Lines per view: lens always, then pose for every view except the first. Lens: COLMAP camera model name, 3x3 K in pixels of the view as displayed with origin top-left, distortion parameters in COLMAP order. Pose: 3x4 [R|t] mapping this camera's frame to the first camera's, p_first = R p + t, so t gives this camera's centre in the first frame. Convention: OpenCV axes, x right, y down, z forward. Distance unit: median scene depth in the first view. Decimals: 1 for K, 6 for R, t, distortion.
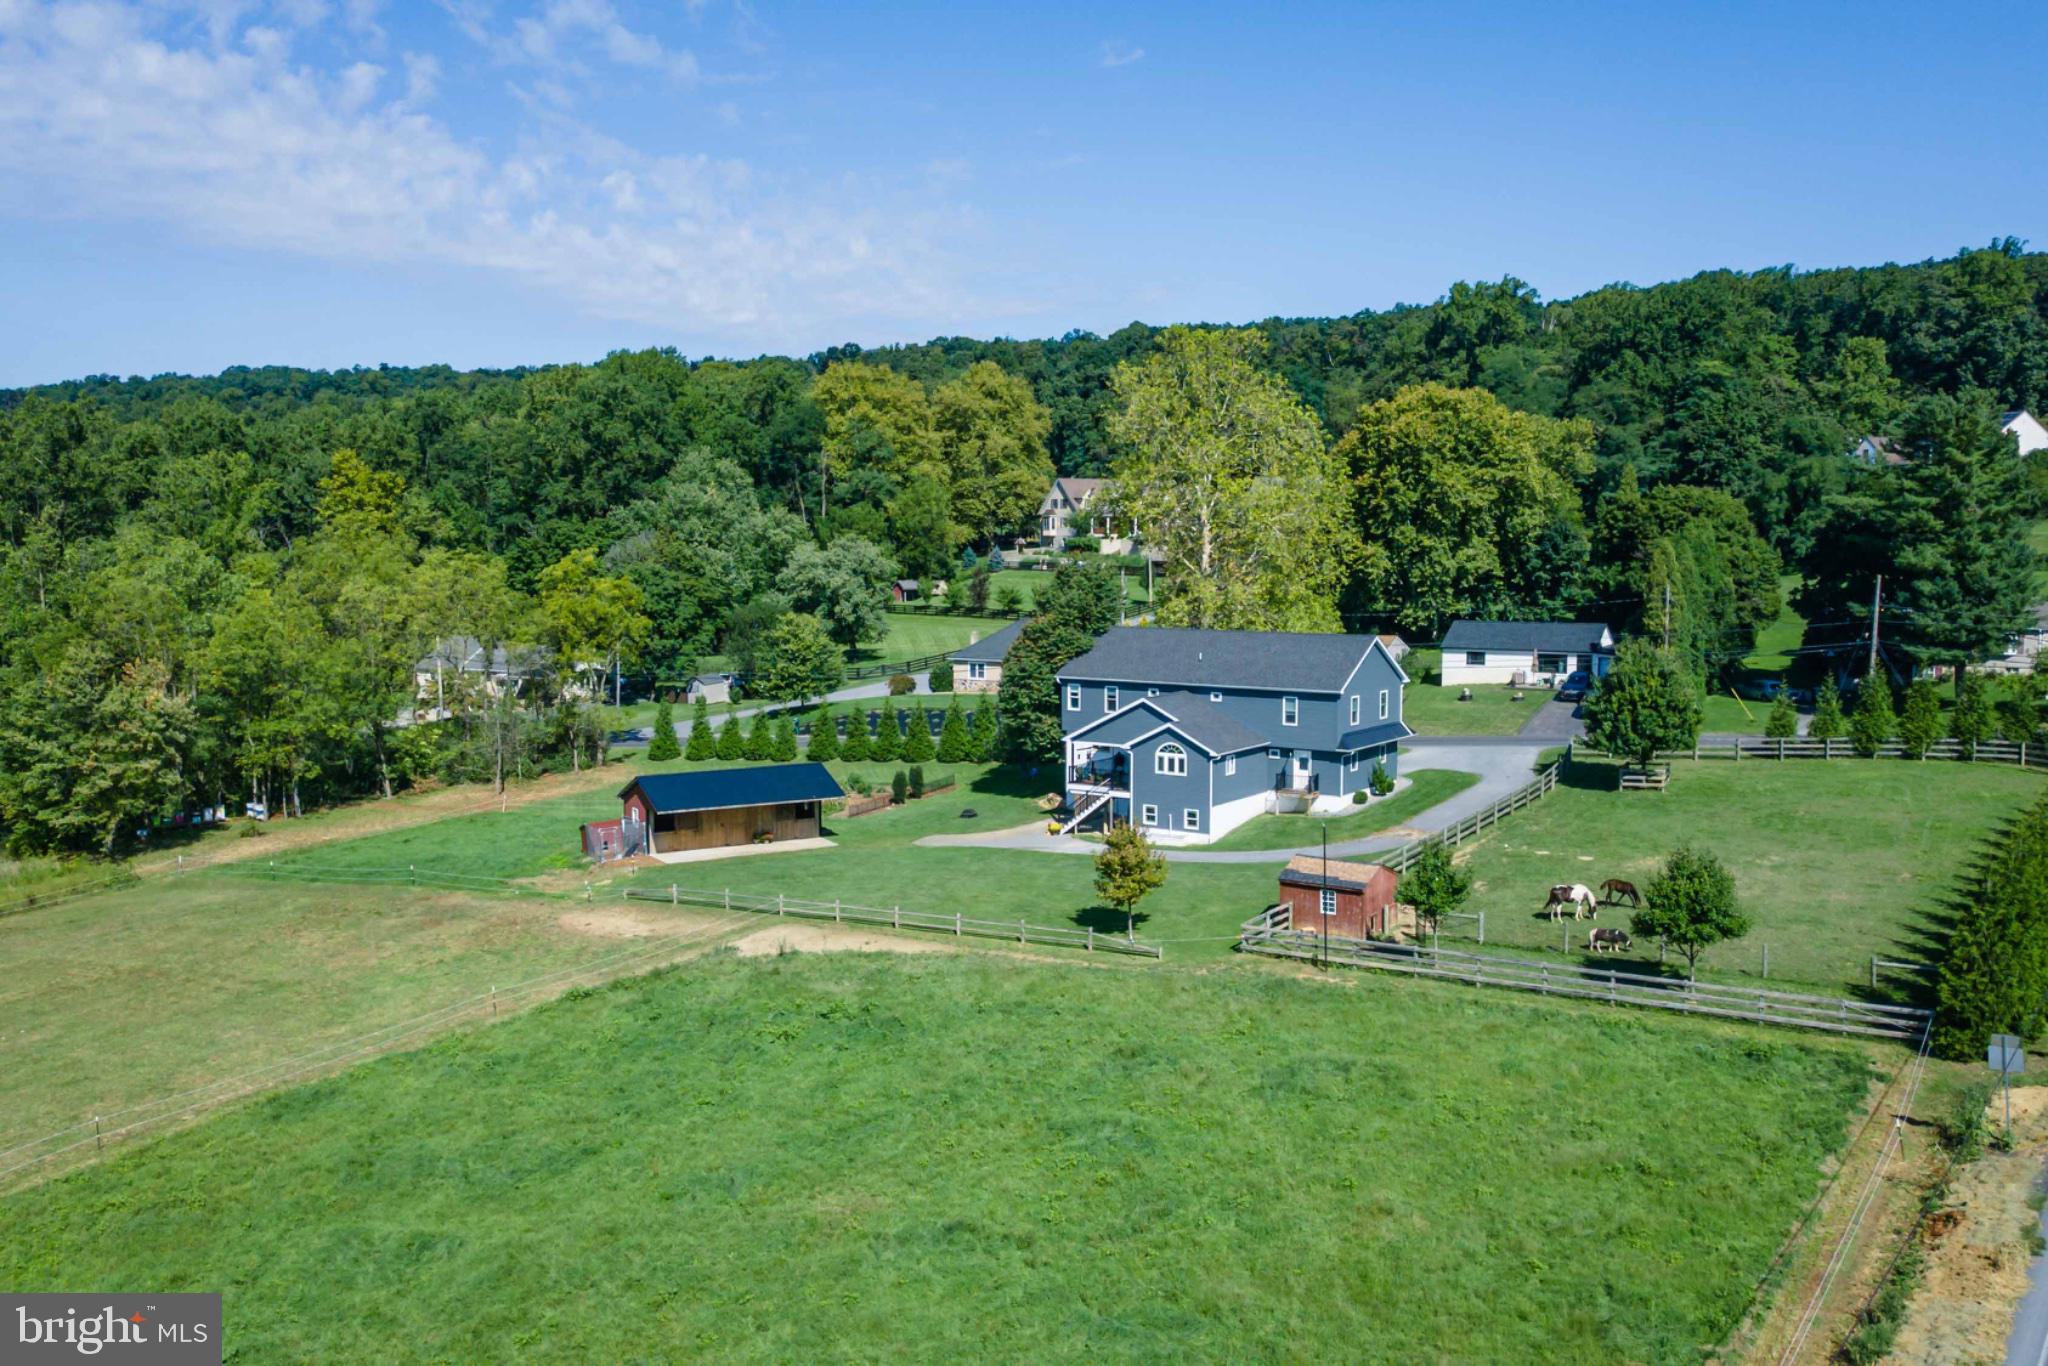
lens RADIAL K [[1758.3, 0, 1024.0], [0, 1758.3, 683.0], [0, 0, 1]] dist [0.071471, -0.069552]
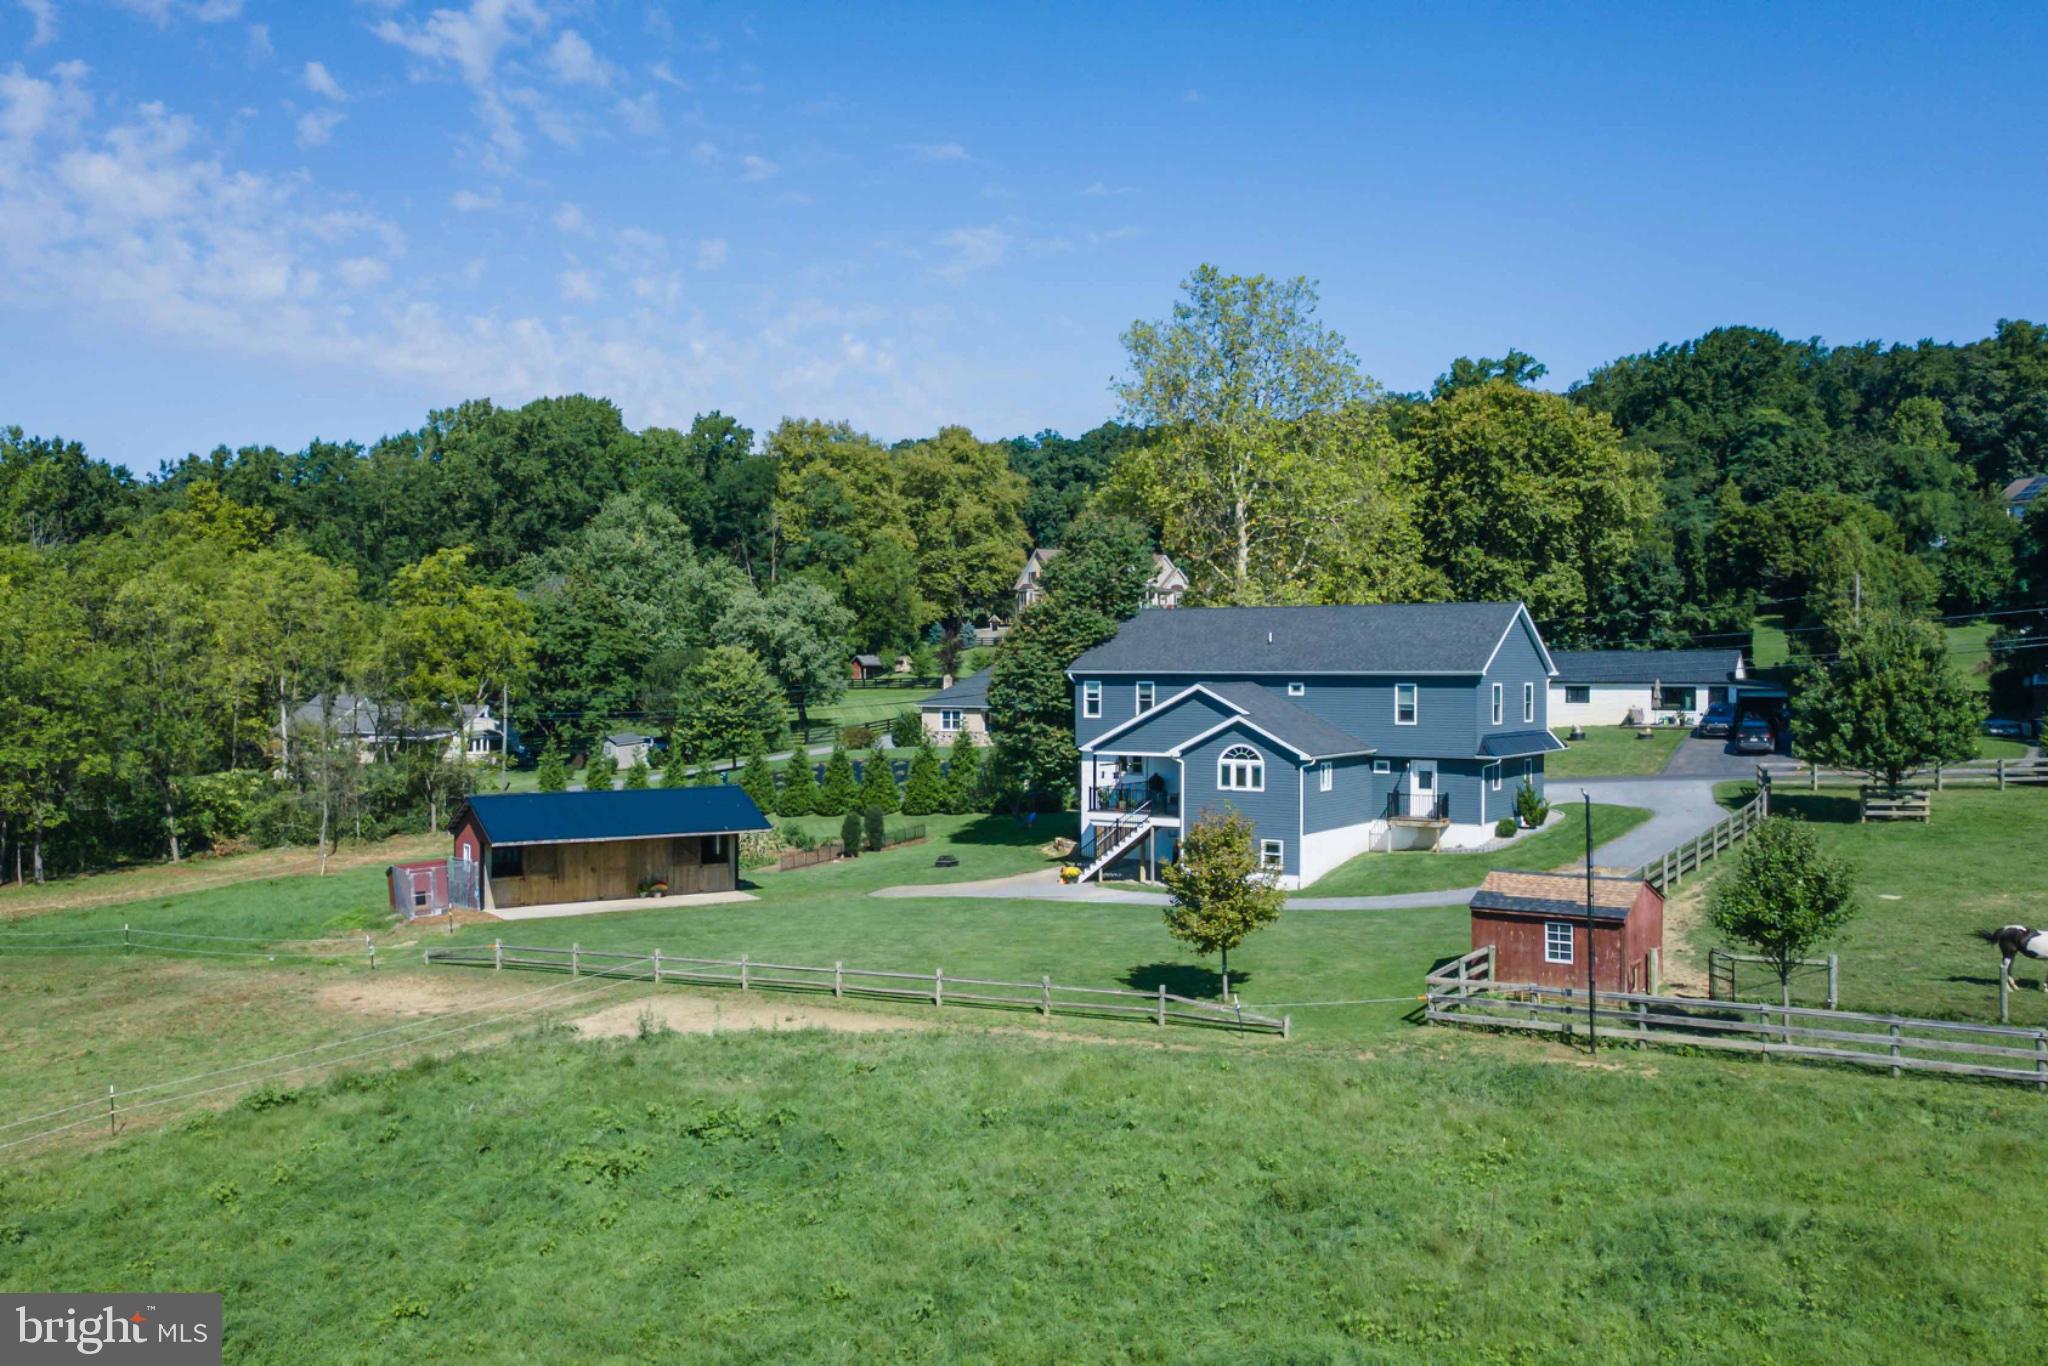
lens RADIAL K [[1764.2, 0, 1028.0], [0, 1764.2, 688.1], [0, 0, 1]] dist [0.036569, 0.017640]
pose [[0.999725, 0.002526, 0.023325, -0.010249], [-0.000778, 0.997210, -0.074648, 0.039030], [-0.023448, 0.074609, 0.996937, 0.186981]]
